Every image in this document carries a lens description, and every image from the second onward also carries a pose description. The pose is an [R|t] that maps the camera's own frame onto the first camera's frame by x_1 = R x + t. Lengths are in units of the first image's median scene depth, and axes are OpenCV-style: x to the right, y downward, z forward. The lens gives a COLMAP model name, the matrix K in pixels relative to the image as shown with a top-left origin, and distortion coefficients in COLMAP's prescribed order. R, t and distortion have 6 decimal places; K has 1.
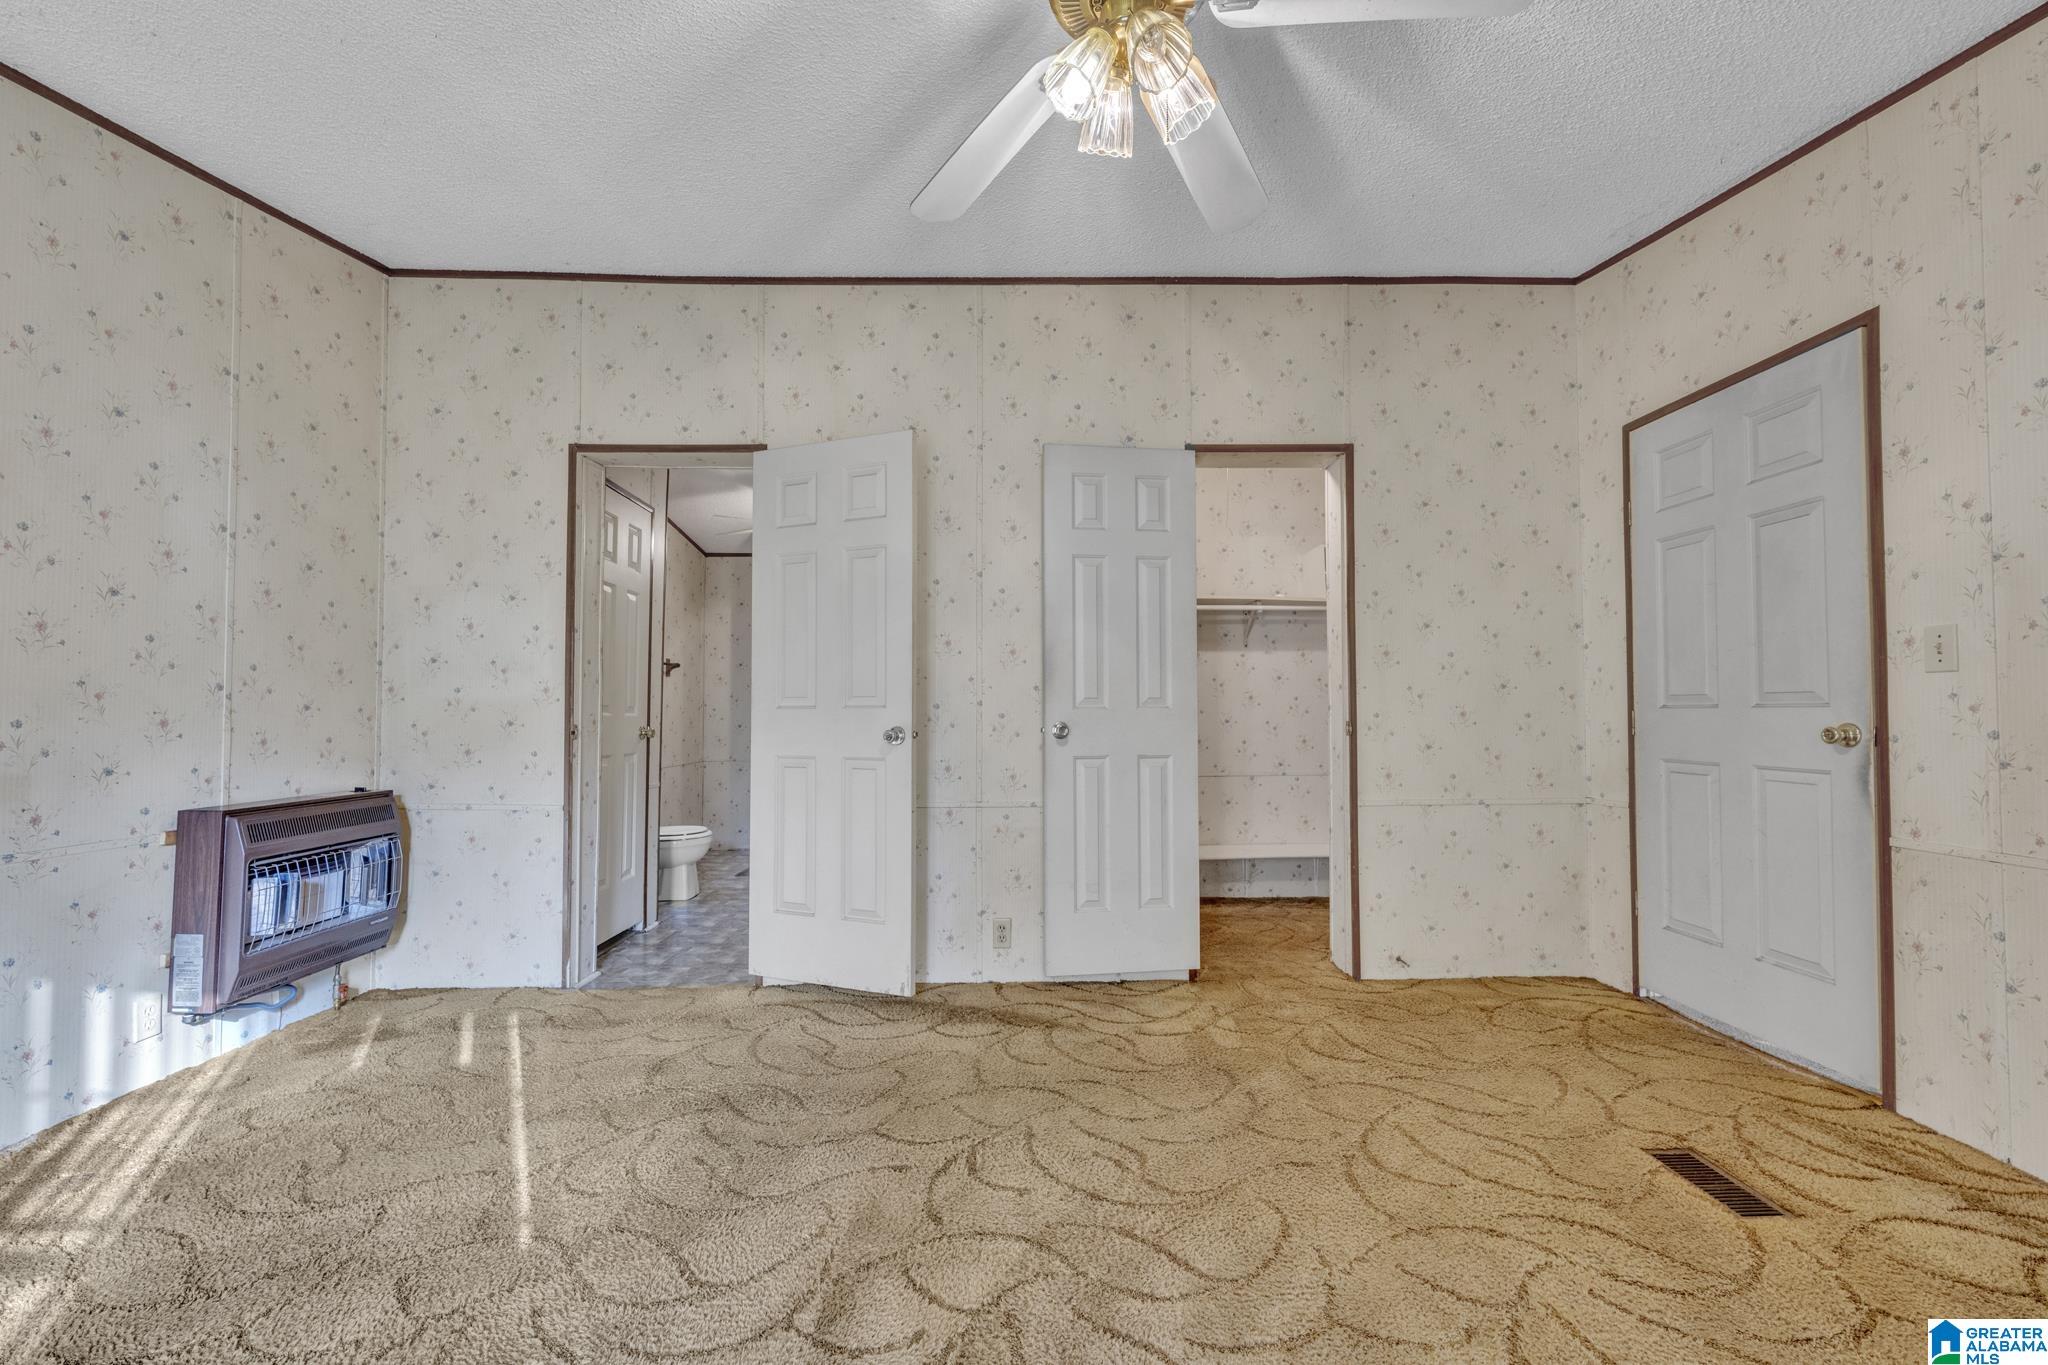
lens RADIAL K [[804.0, 0, 1025.5], [0, 804.0, 683.8], [0, 0, 1]] dist [-0.002654, -0.000053]
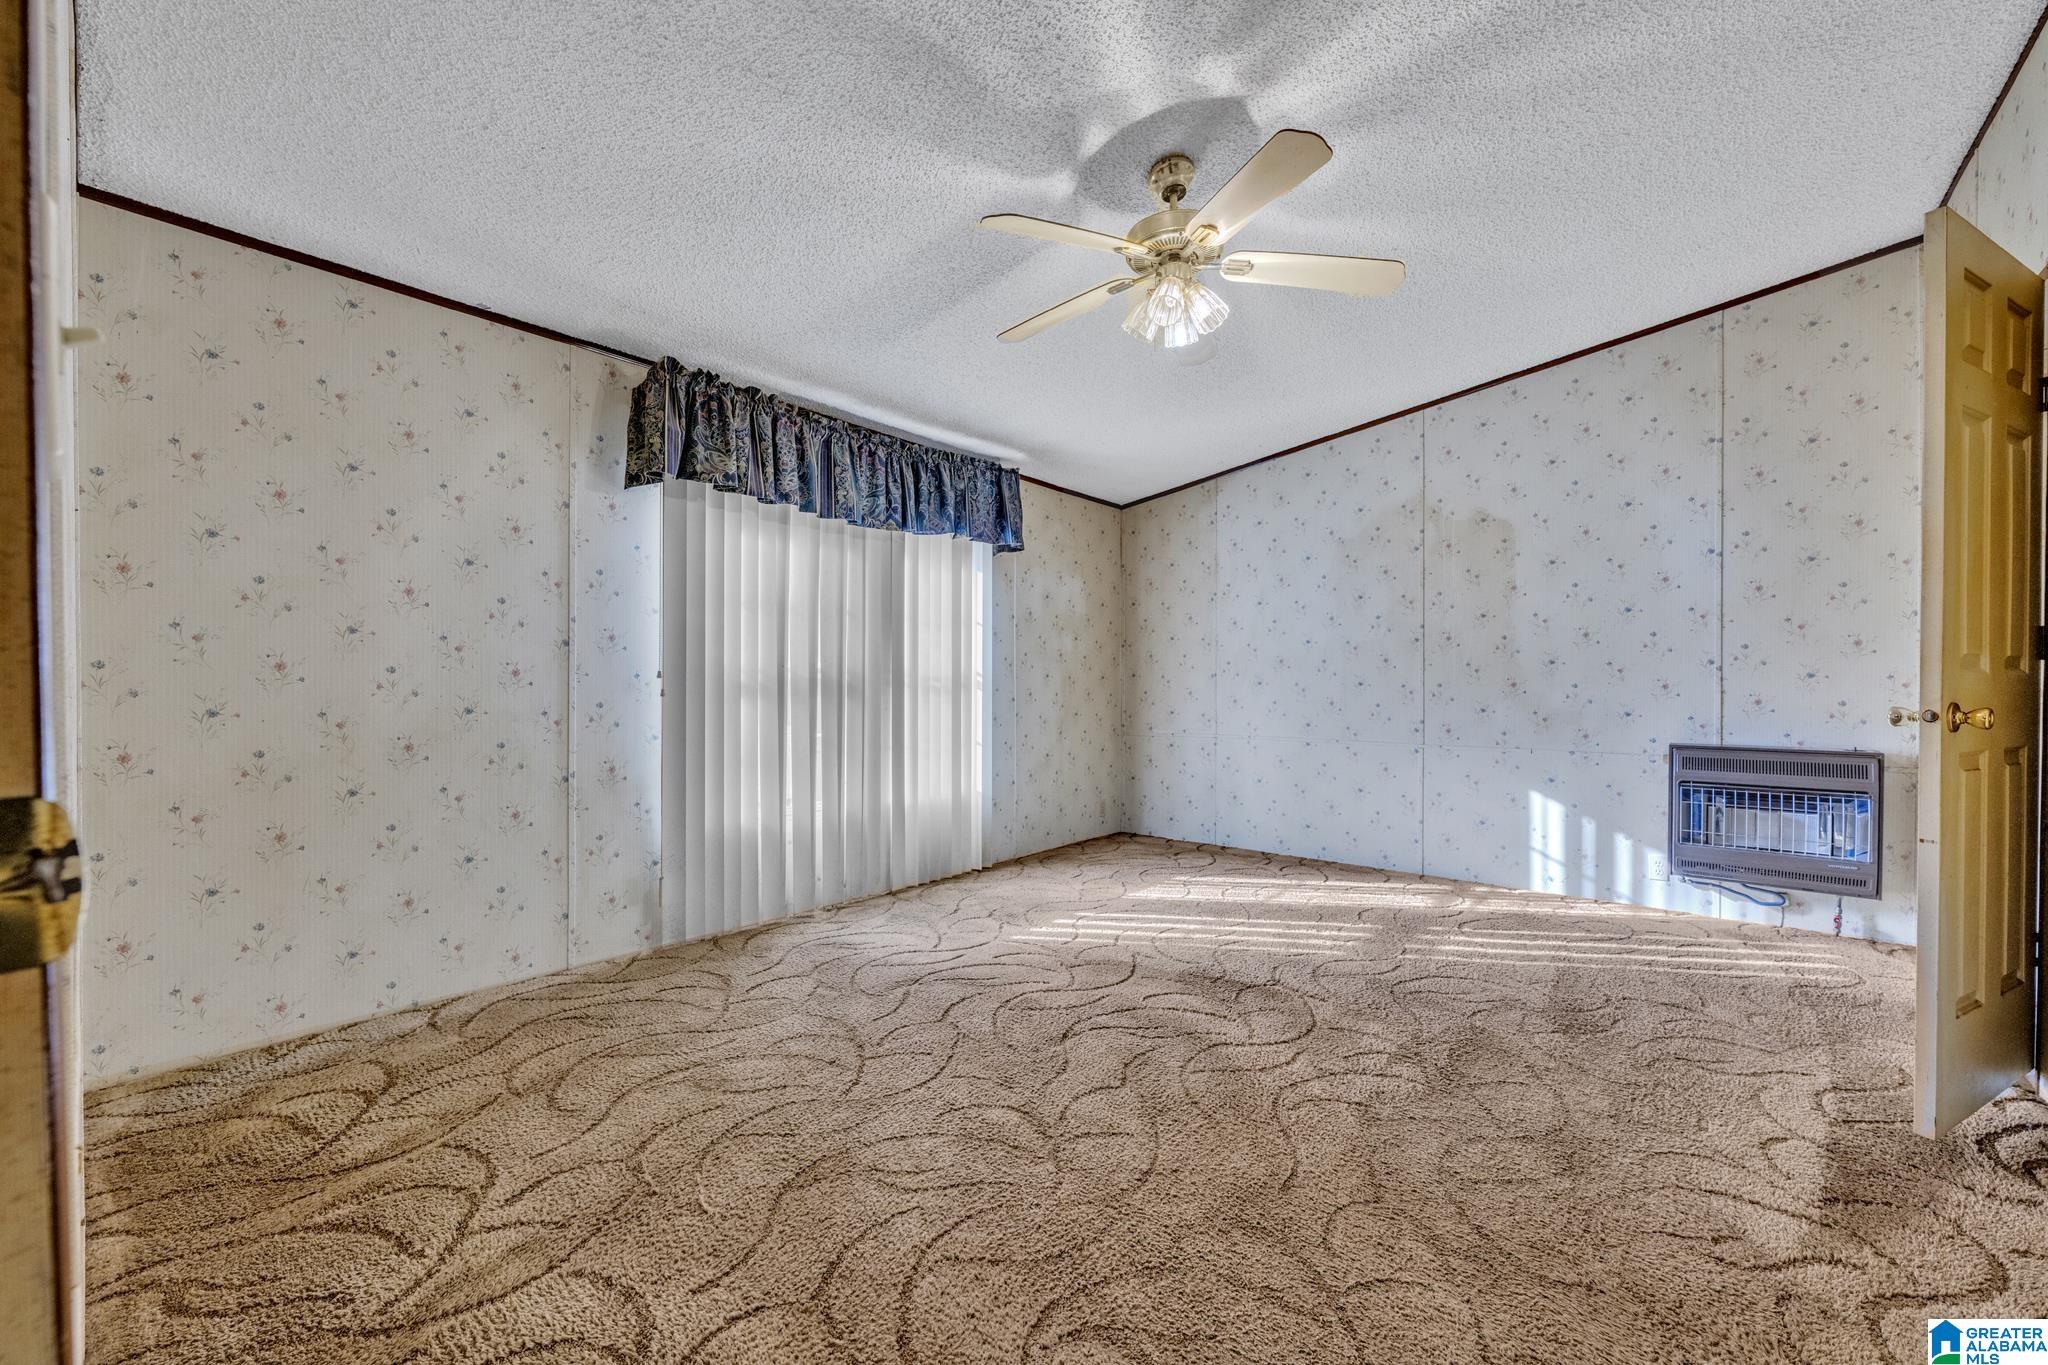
lens RADIAL K [[804.0, 0, 1027.5], [0, 804.0, 681.9], [0, 0, 1]] dist [-0.002654, -0.000053]
pose [[-0.665444, 0.008045, -0.746404, 0.909520], [0.030646, 0.999393, -0.016551, 0.026443], [0.745818, -0.033888, -0.665287, 1.062778]]
